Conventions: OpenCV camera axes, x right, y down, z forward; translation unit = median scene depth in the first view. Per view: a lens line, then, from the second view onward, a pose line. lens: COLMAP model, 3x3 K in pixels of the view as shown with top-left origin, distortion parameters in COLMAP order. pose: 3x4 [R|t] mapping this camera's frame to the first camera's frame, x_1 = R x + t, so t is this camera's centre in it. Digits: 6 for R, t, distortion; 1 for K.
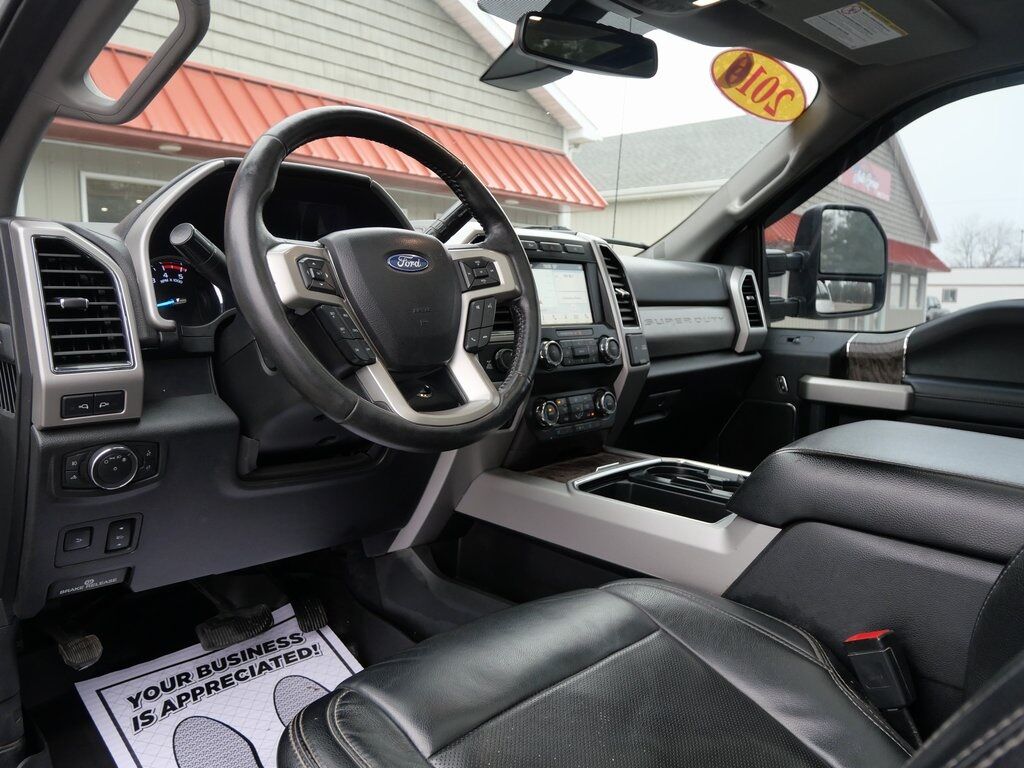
lens RADIAL K [[753.1, 0, 512.0], [0, 753.1, 384.0], [0, 0, 1]] dist [-0.069434, 0.026889]
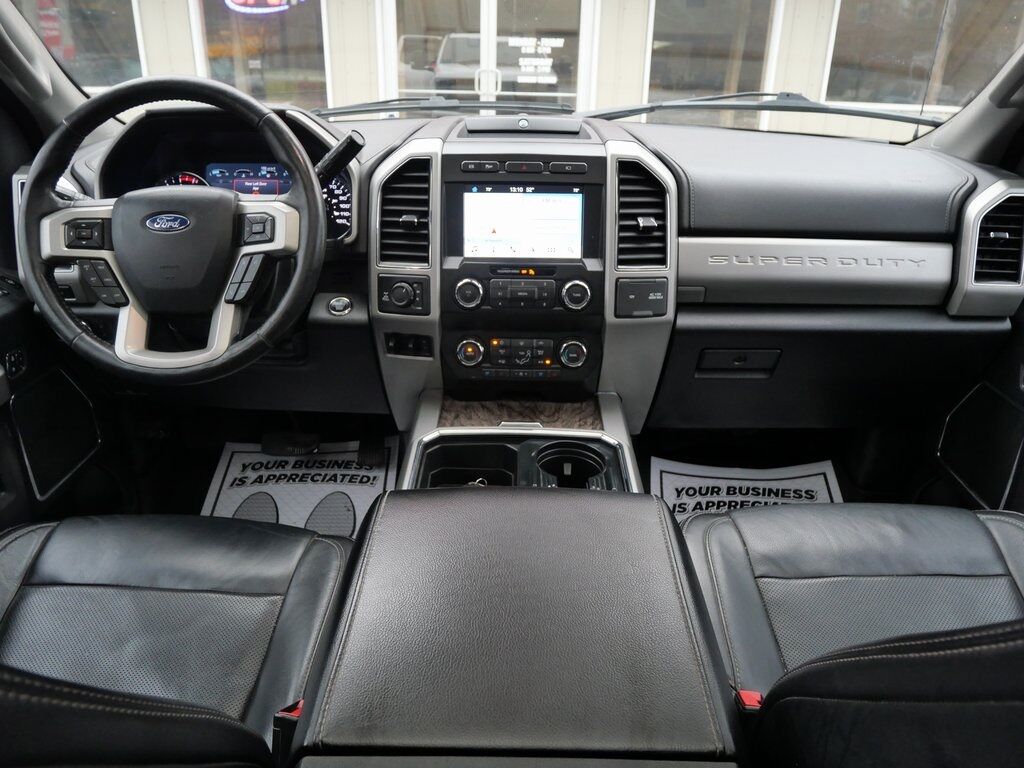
lens RADIAL K [[753.1, 0, 512.0], [0, 753.1, 384.0], [0, 0, 1]] dist [-0.069434, 0.026889]
pose [[0.682218, 0.299918, -0.666804, 0.580228], [-0.094594, 0.940536, 0.326257, -0.190011], [0.725004, -0.159502, 0.670021, 0.308744]]
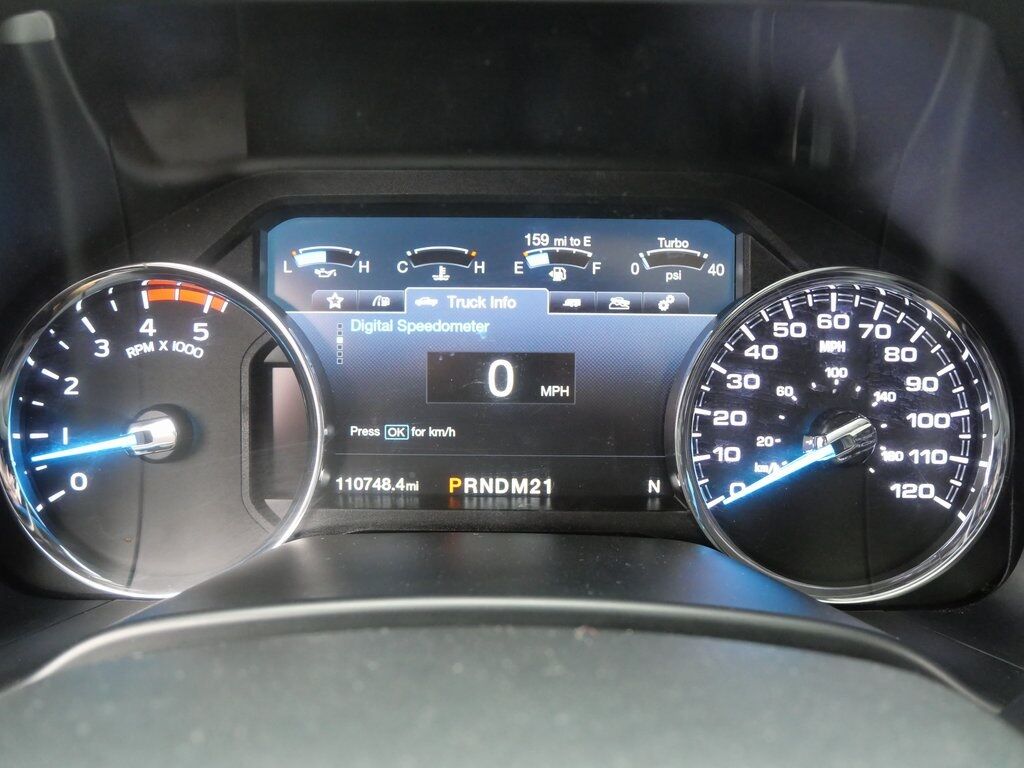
lens RADIAL K [[753.1, 0, 512.0], [0, 753.1, 384.0], [0, 0, 1]] dist [-0.069434, 0.026889]
pose [[0.680607, 0.275099, -0.679040, -0.113097], [-0.083958, 0.950008, 0.300725, -0.139920], [0.727823, -0.147665, 0.669679, 0.574365]]
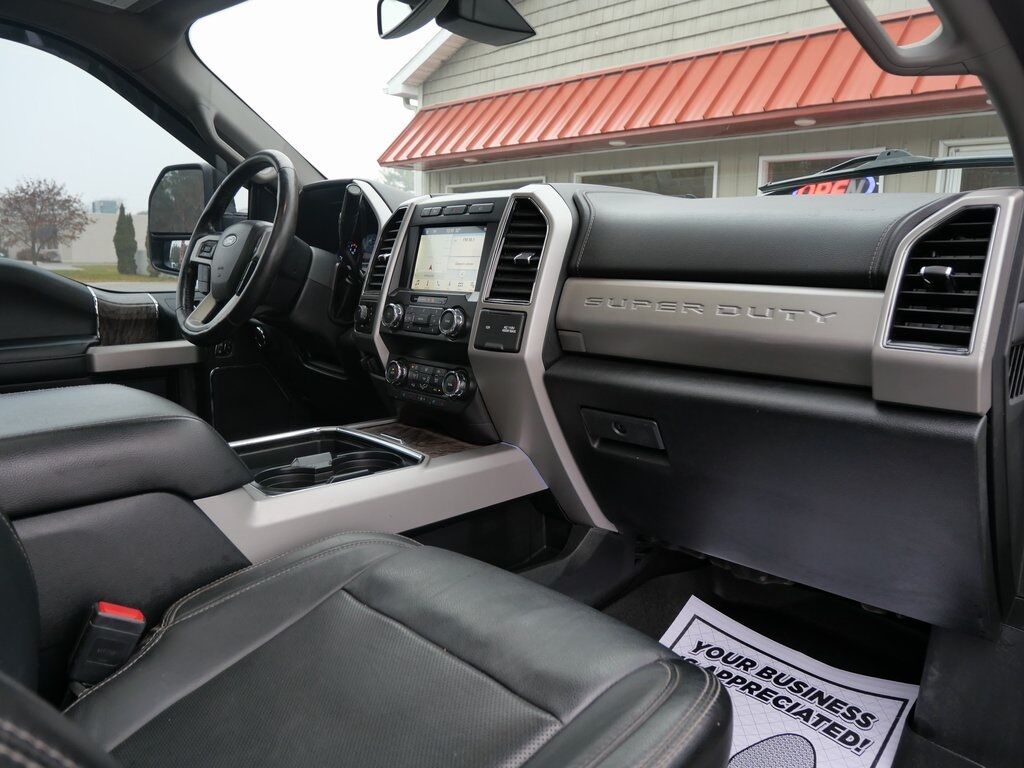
lens RADIAL K [[753.1, 0, 512.0], [0, 753.1, 384.0], [0, 0, 1]] dist [-0.069434, 0.026889]
pose [[-0.063940, 0.151215, -0.986431, 0.852561], [-0.133447, 0.978281, 0.158615, -0.105883], [0.988991, 0.141778, -0.042372, 0.955602]]
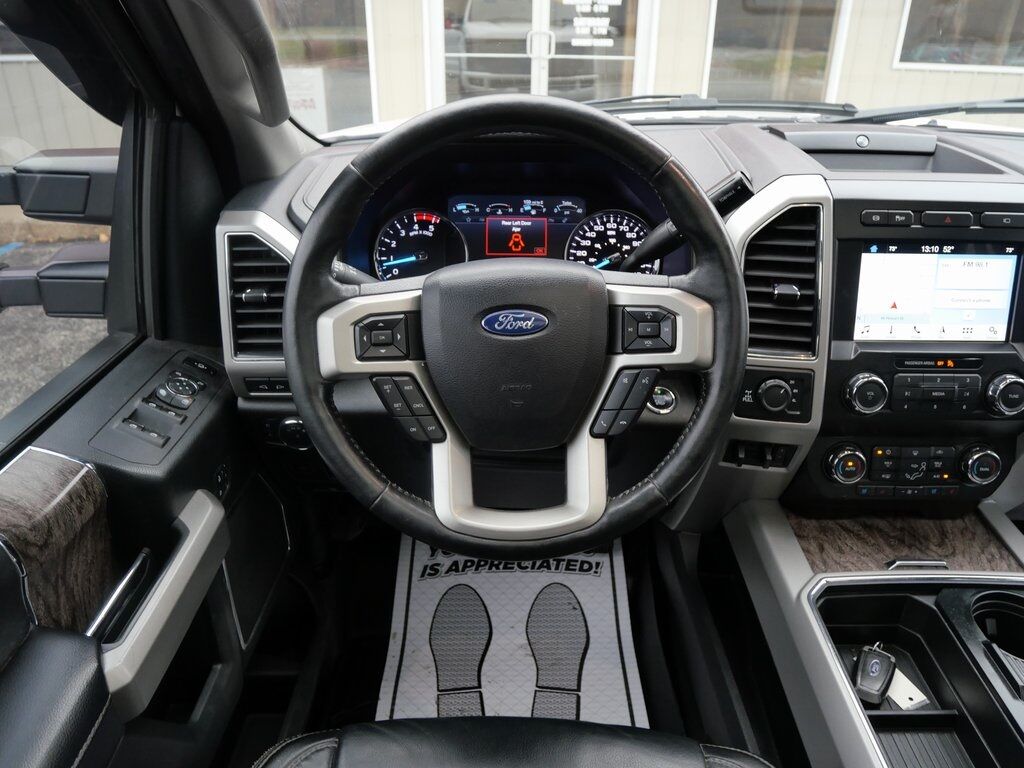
lens RADIAL K [[753.1, 0, 512.0], [0, 753.1, 384.0], [0, 0, 1]] dist [-0.069434, 0.026889]
pose [[0.678849, 0.328796, -0.656549, 0.211147], [-0.085179, 0.923369, 0.374346, -0.212163], [0.729320, -0.198200, 0.654835, 0.255507]]
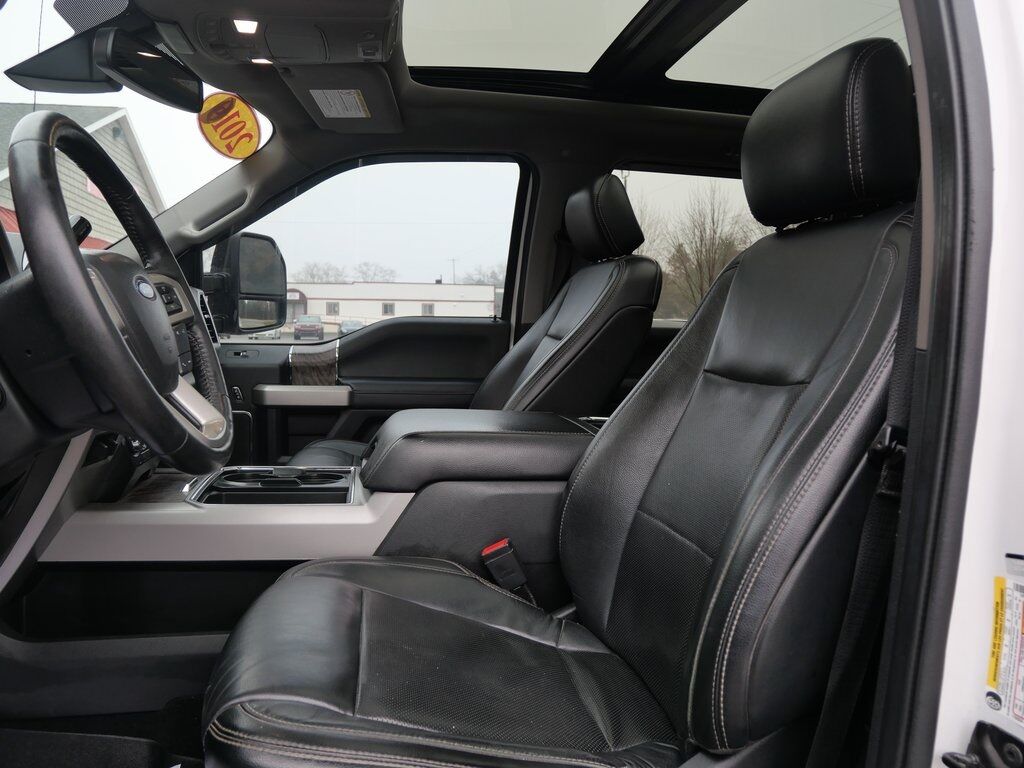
lens RADIAL K [[753.1, 0, 512.0], [0, 753.1, 384.0], [0, 0, 1]] dist [-0.069434, 0.026889]
pose [[0.591926, -0.070438, 0.802909, -0.339736], [0.081212, 0.996316, 0.027533, -0.014265], [-0.801891, 0.048908, 0.595466, 0.019826]]
